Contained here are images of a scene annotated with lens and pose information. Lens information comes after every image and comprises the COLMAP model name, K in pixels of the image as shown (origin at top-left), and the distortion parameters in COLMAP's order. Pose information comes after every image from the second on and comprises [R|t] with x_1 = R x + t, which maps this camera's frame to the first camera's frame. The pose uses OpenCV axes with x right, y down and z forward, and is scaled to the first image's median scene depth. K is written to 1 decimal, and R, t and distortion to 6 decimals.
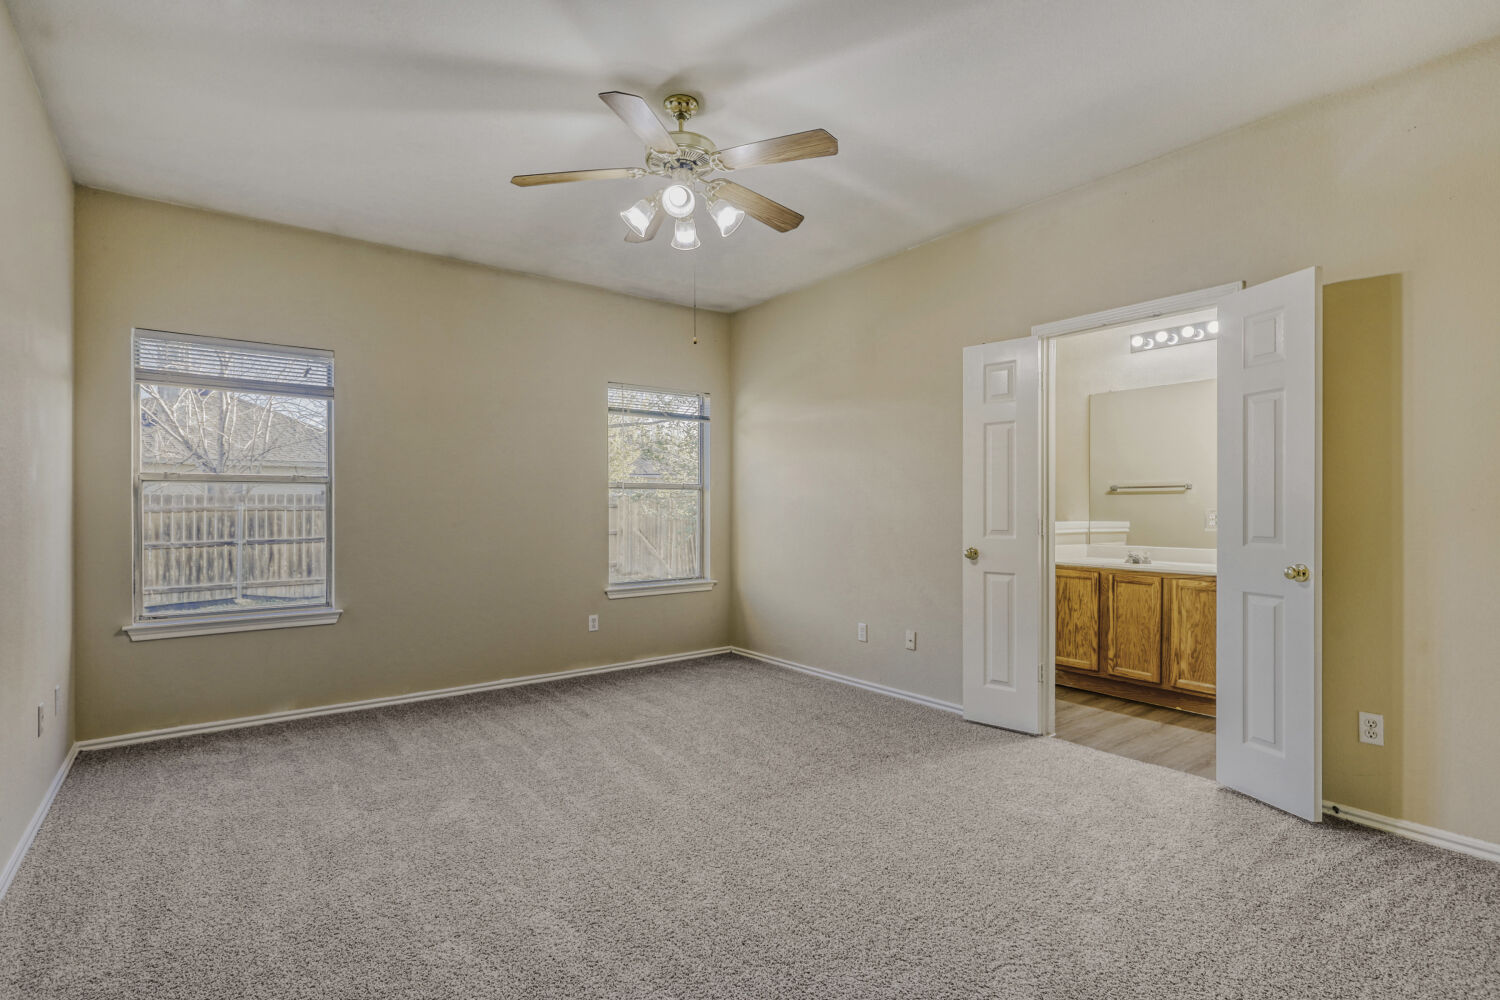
lens RADIAL K [[721.2, 0, 748.8], [0, 721.2, 503.0], [0, 0, 1]] dist [0.000790, 0.000210]
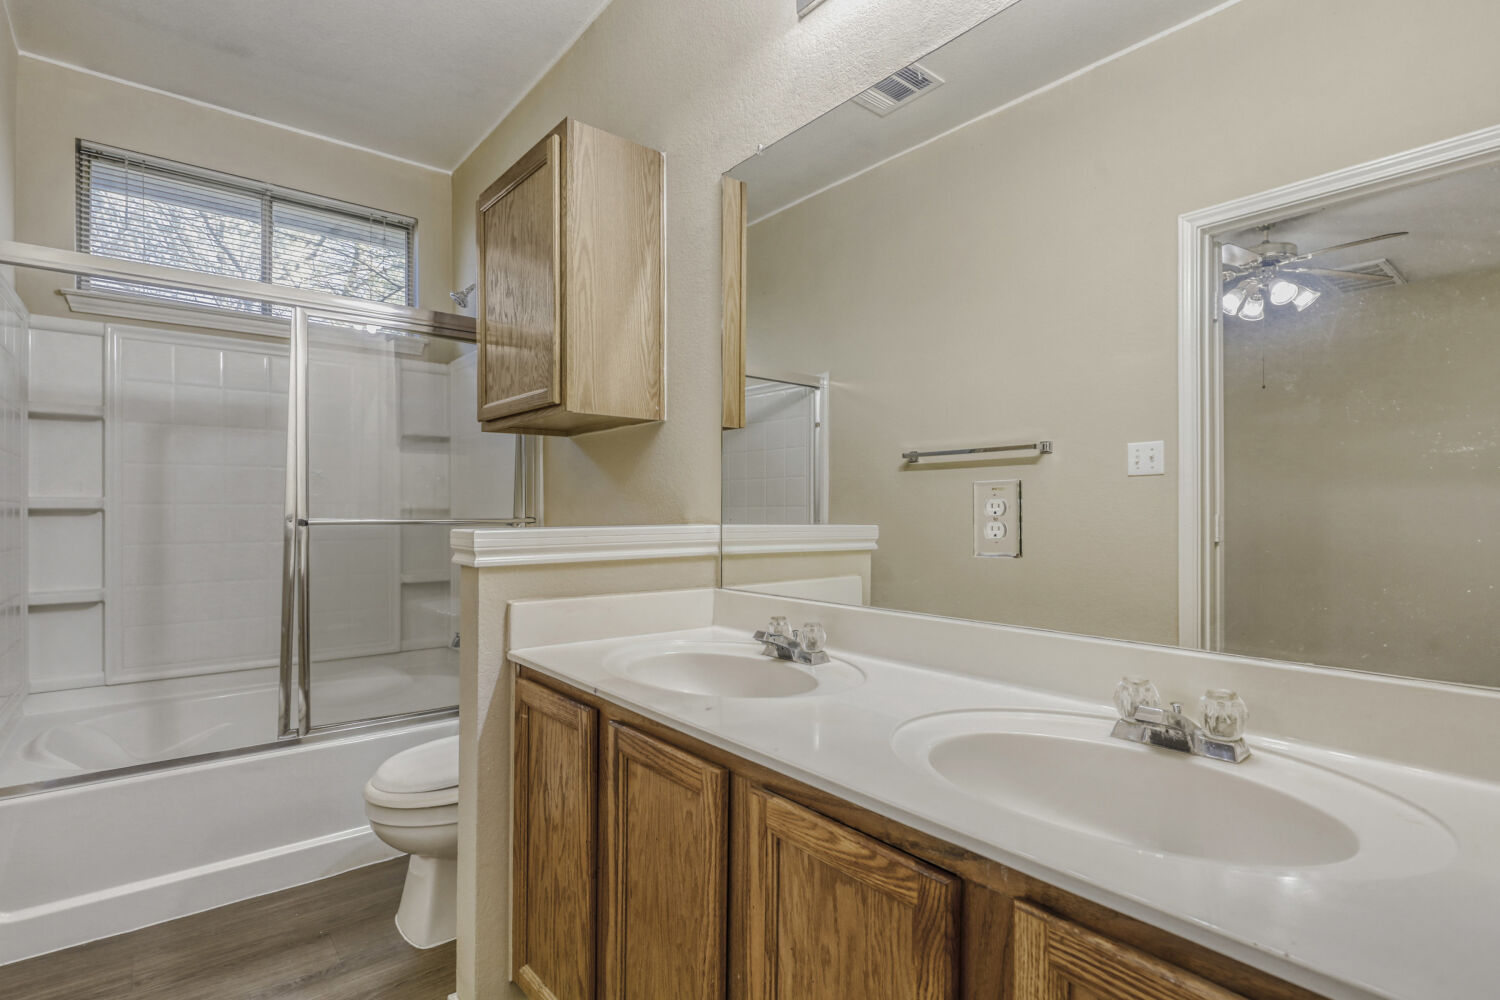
lens RADIAL K [[721.2, 0, 745.5], [0, 721.2, 507.7], [0, 0, 1]] dist [0.000790, 0.000210]
pose [[0.999562, -0.003046, 0.029425, 0.429991], [0.003033, 0.999995, 0.000471, 0.015303], [-0.029426, -0.000381, 0.999567, 0.580018]]
